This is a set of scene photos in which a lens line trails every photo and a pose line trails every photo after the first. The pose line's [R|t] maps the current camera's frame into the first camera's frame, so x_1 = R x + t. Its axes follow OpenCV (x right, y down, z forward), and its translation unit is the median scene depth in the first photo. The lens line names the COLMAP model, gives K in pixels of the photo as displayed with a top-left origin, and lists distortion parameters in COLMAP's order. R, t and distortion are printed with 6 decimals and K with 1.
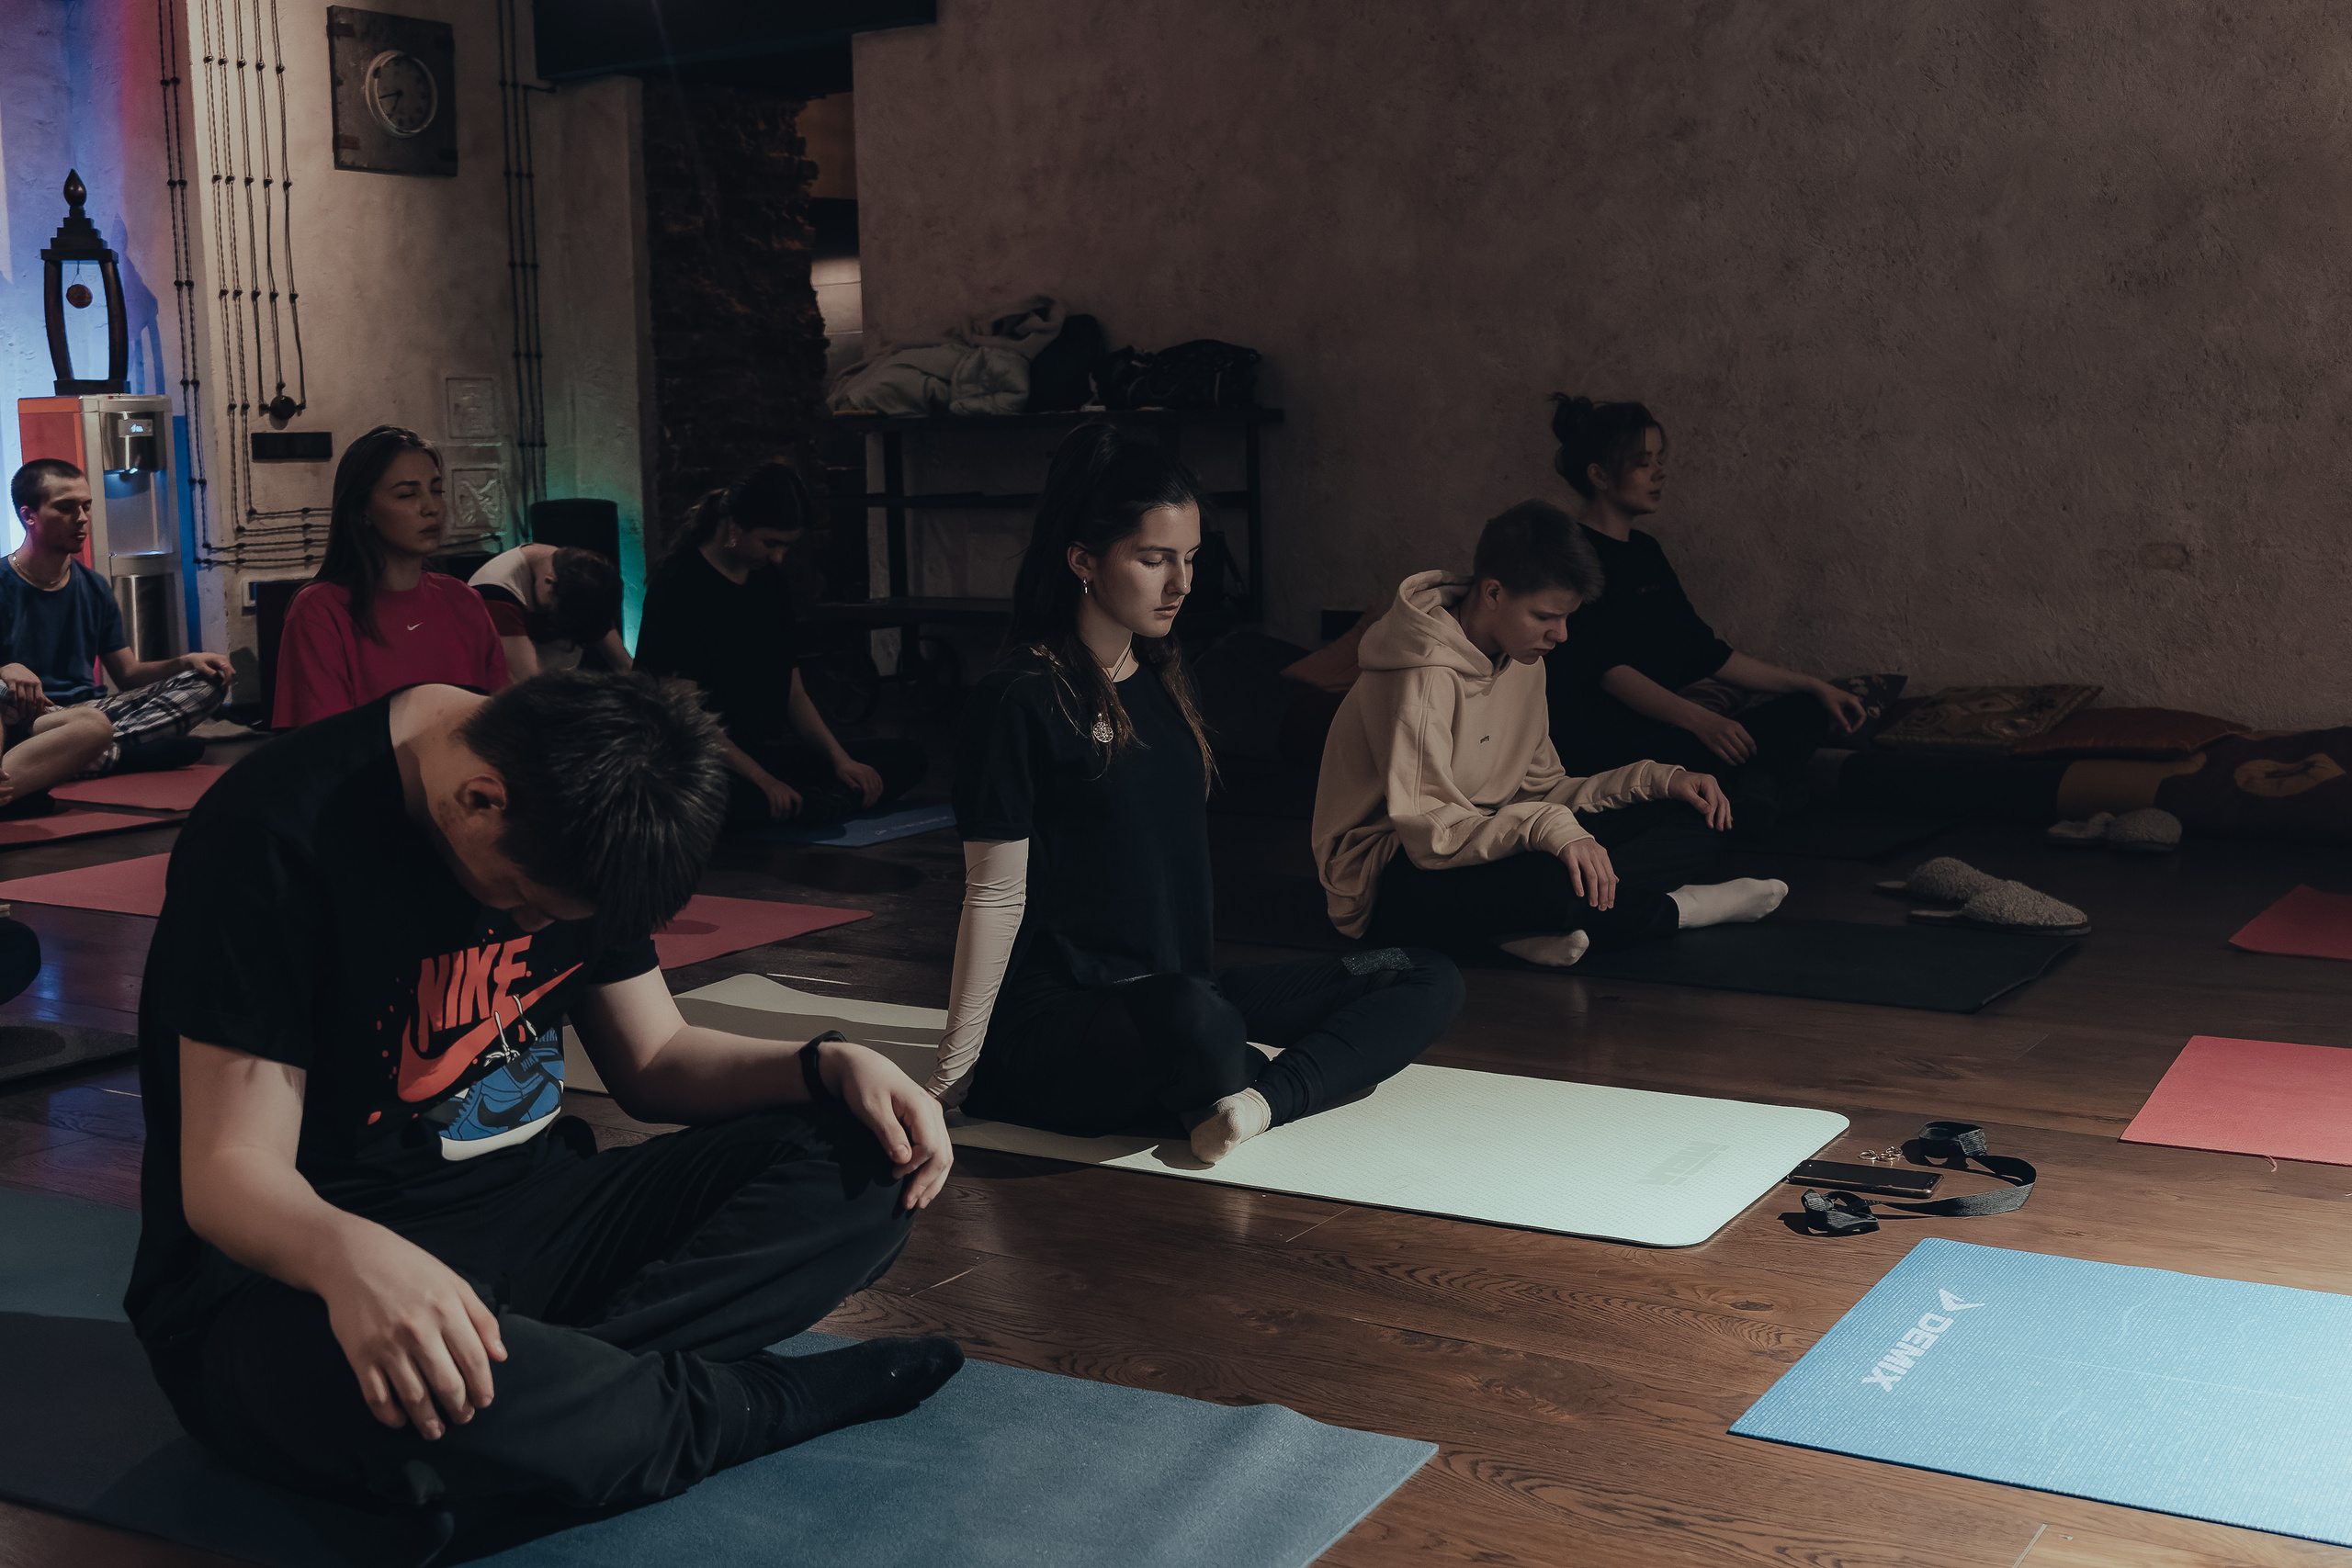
lens RADIAL K [[2628.5, 0, 1180.4], [0, 2628.5, 779.0], [0, 0, 1]] dist [0.007818, -0.020138]
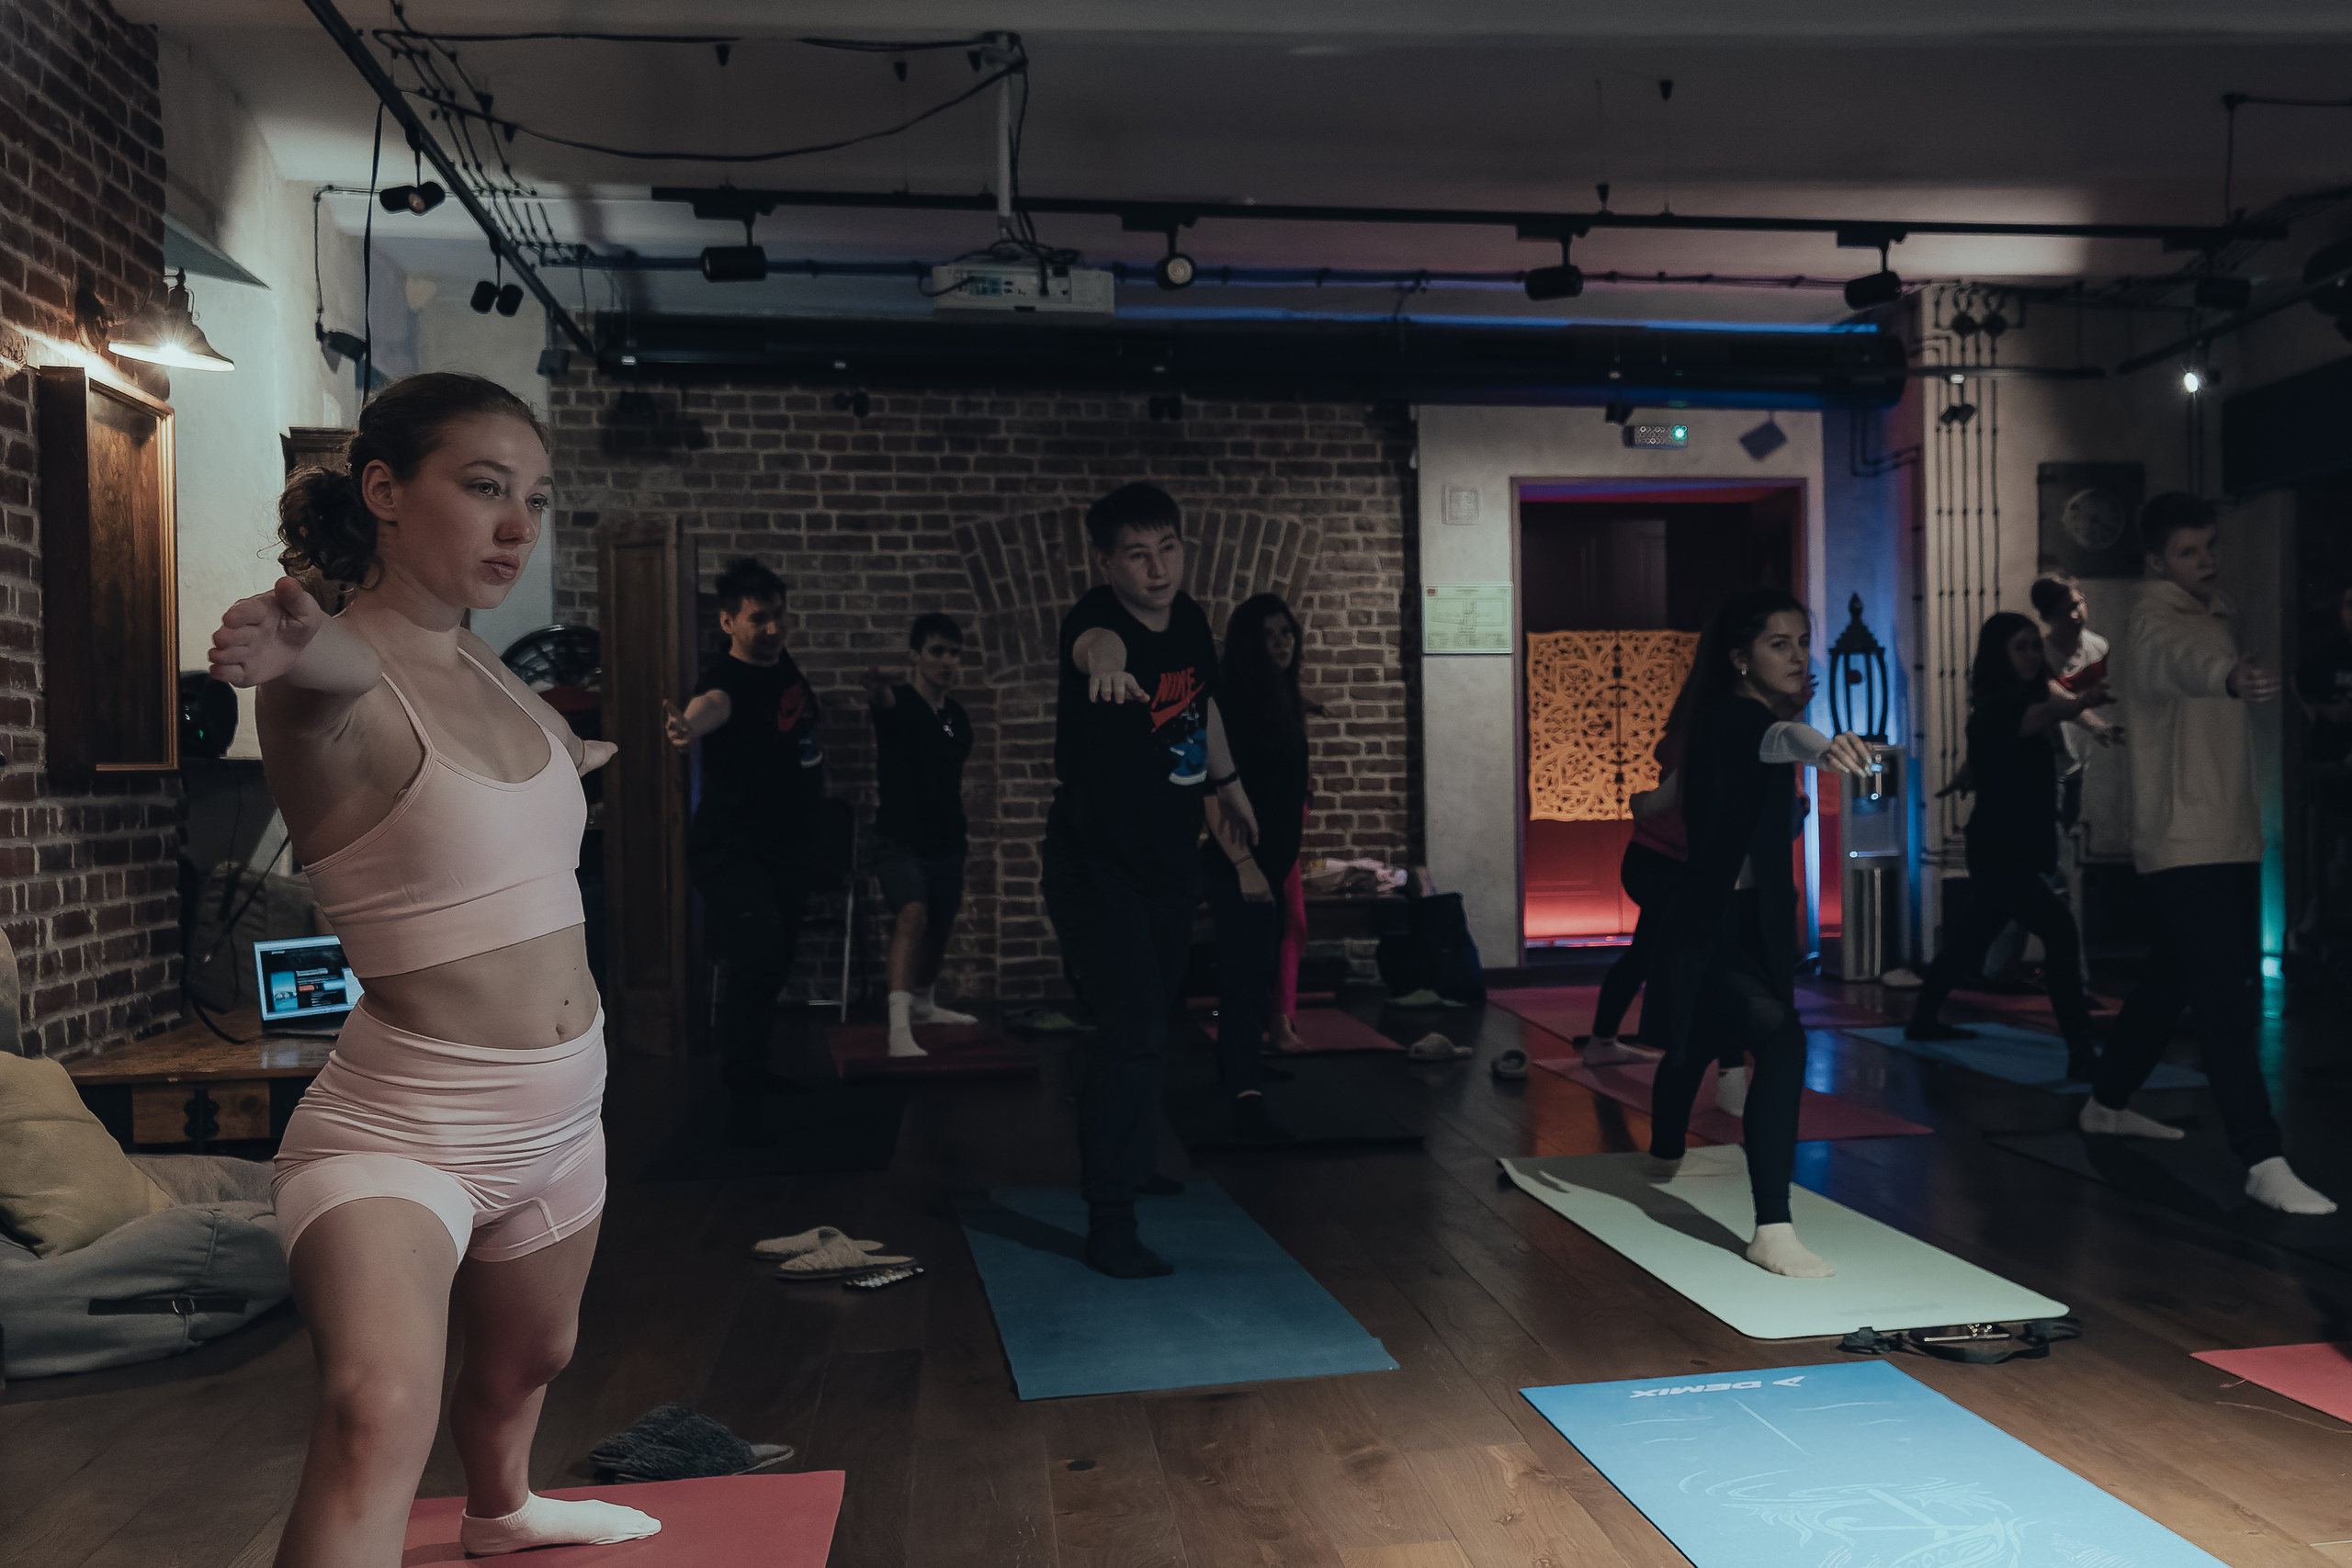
lens RADIAL K [[2393.2, 0, 1477.5], [0, 2393.2, 778.2], [0, 0, 1]] dist [0.008507, -0.004444]
pose [[0.693551, 0.011064, -0.720323, 0.395030], [-0.089599, 0.993443, -0.071010, -0.014950], [0.714814, 0.113789, 0.689994, -0.060321]]
